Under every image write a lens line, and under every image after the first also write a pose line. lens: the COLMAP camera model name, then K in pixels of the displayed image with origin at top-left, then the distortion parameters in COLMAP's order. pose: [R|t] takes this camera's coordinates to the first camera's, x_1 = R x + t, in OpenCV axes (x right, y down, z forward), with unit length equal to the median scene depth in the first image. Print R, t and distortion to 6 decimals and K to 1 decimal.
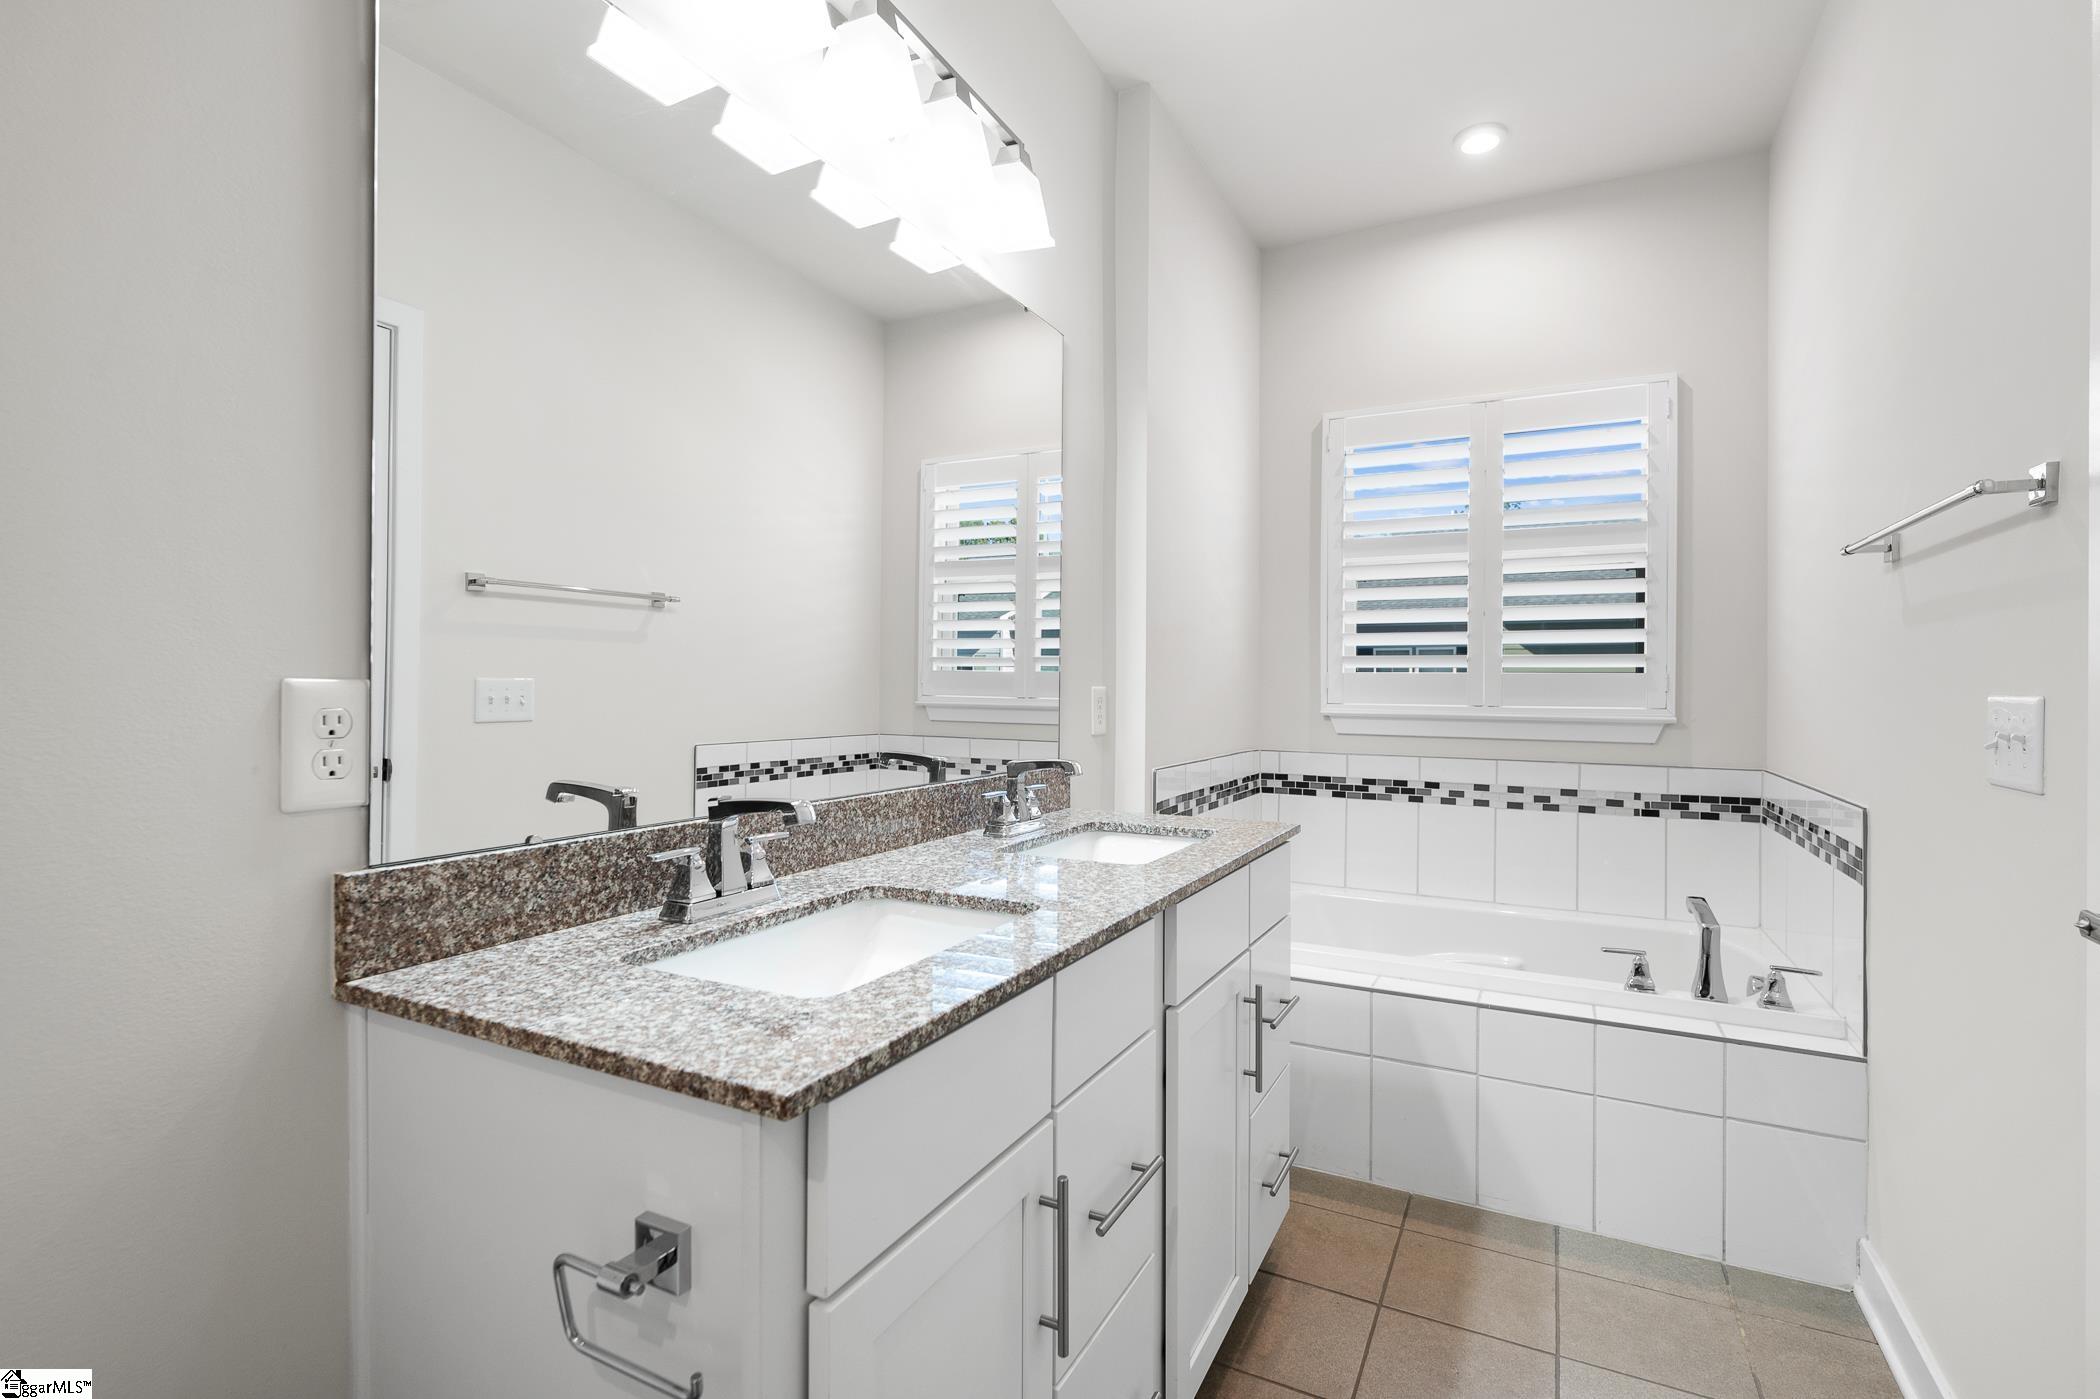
lens RADIAL K [[980.4, 0, 1051.7], [0, 980.4, 688.2], [0, 0, 1]] dist [-0.000806, 0.000149]
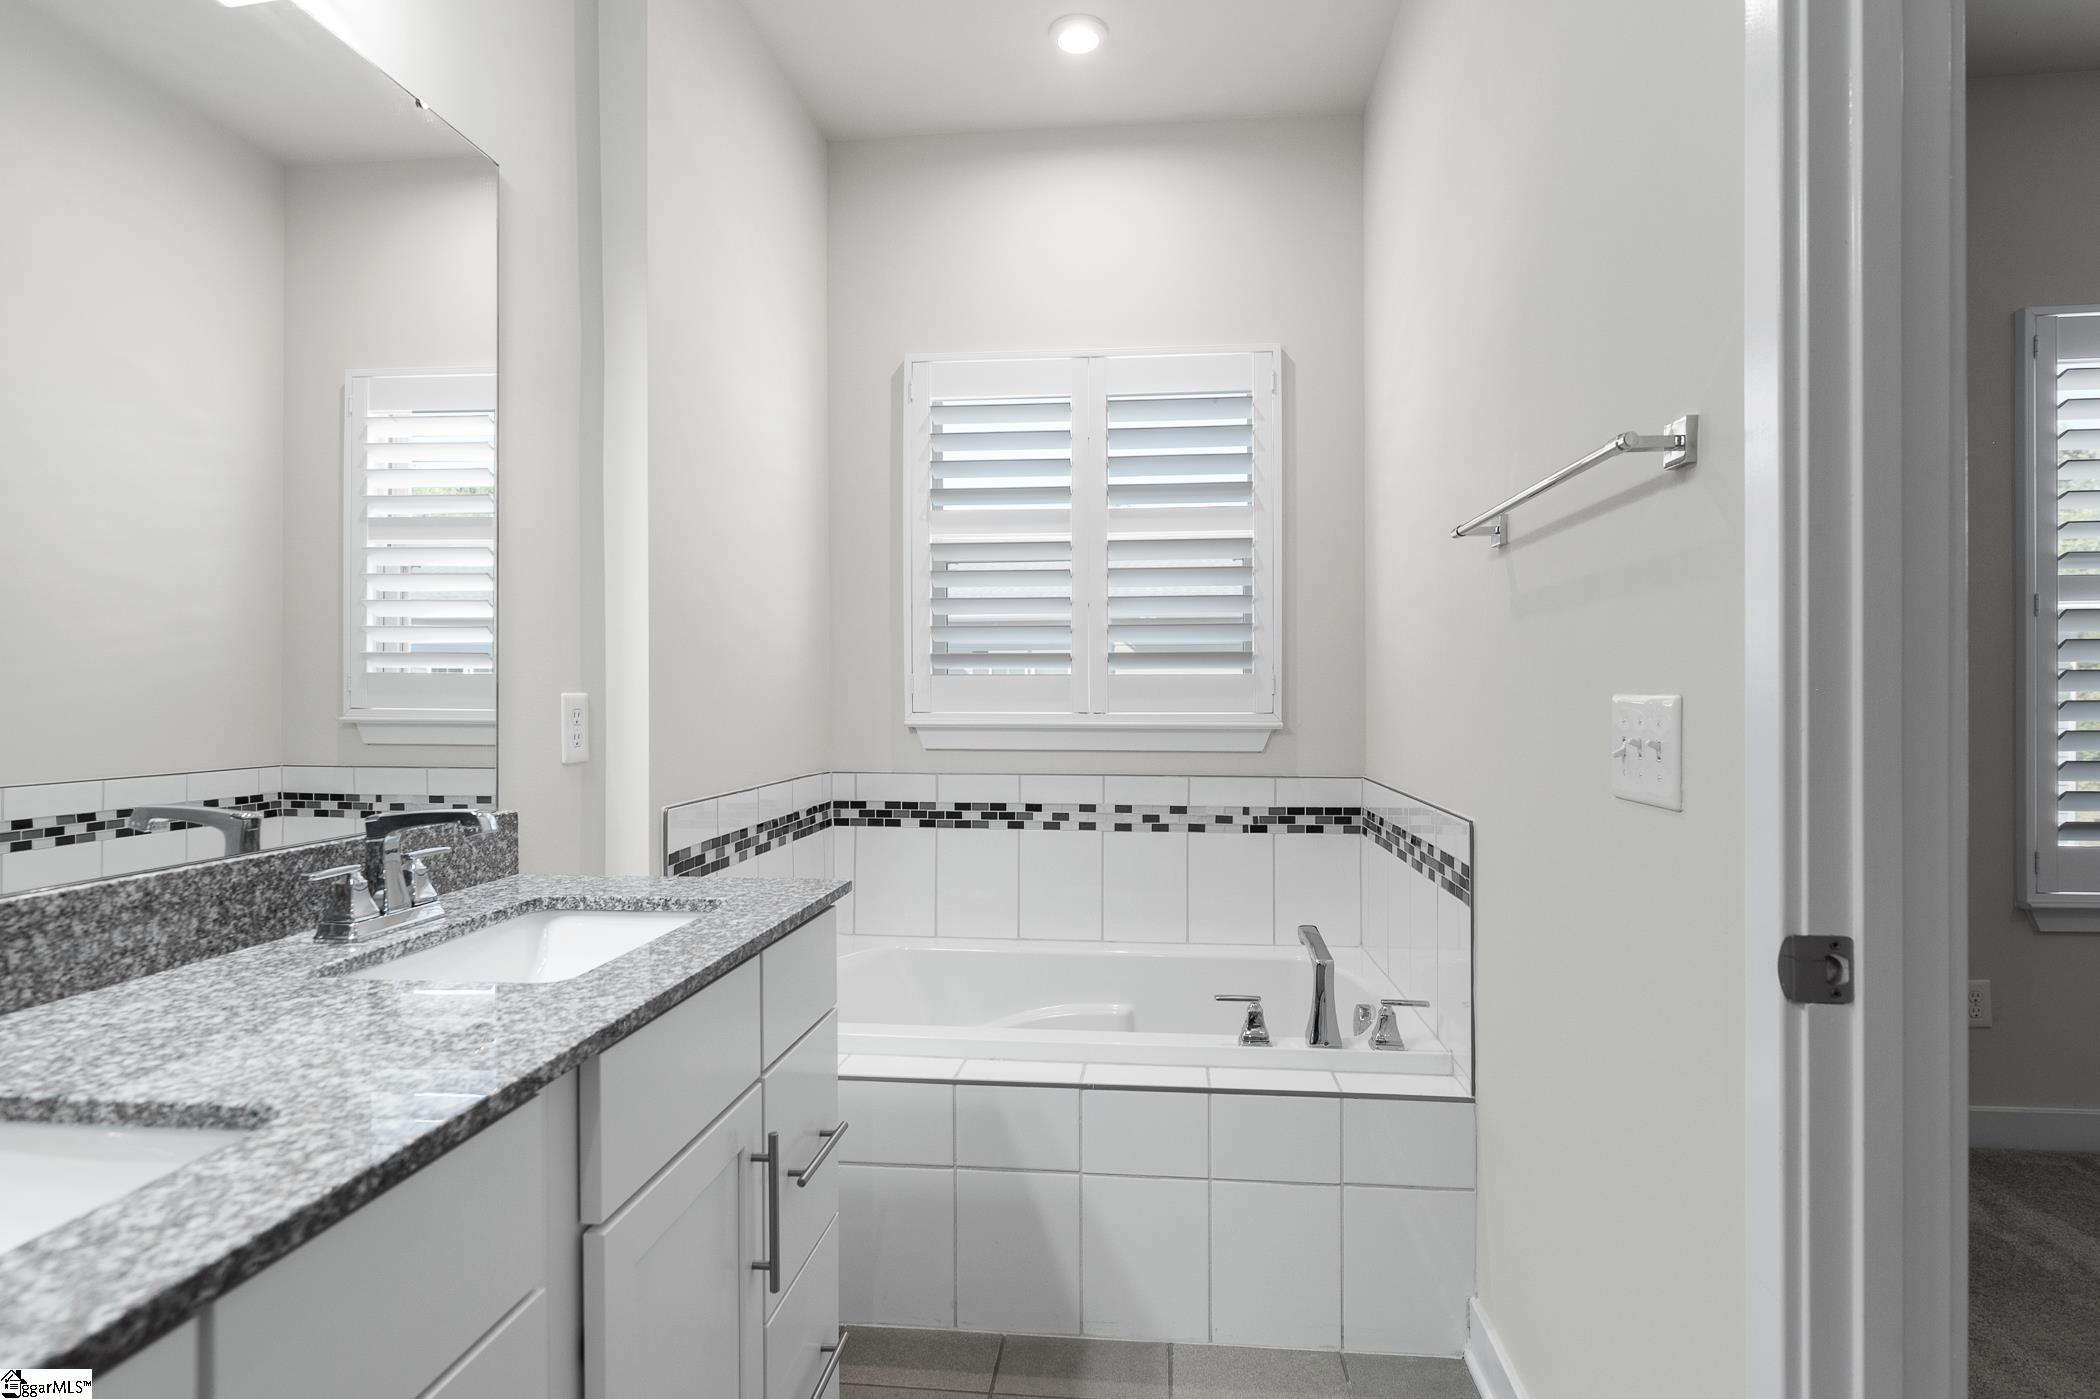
lens RADIAL K [[1100.7, 0, 1050.0], [0, 1100.7, 699.5], [0, 0, 1]] dist [-0.000184, -0.000190]
pose [[0.931718, -0.009238, 0.363066, 0.086976], [0.007880, 0.999955, 0.005221, 0.001611], [-0.363098, -0.002003, 0.931749, 0.168914]]
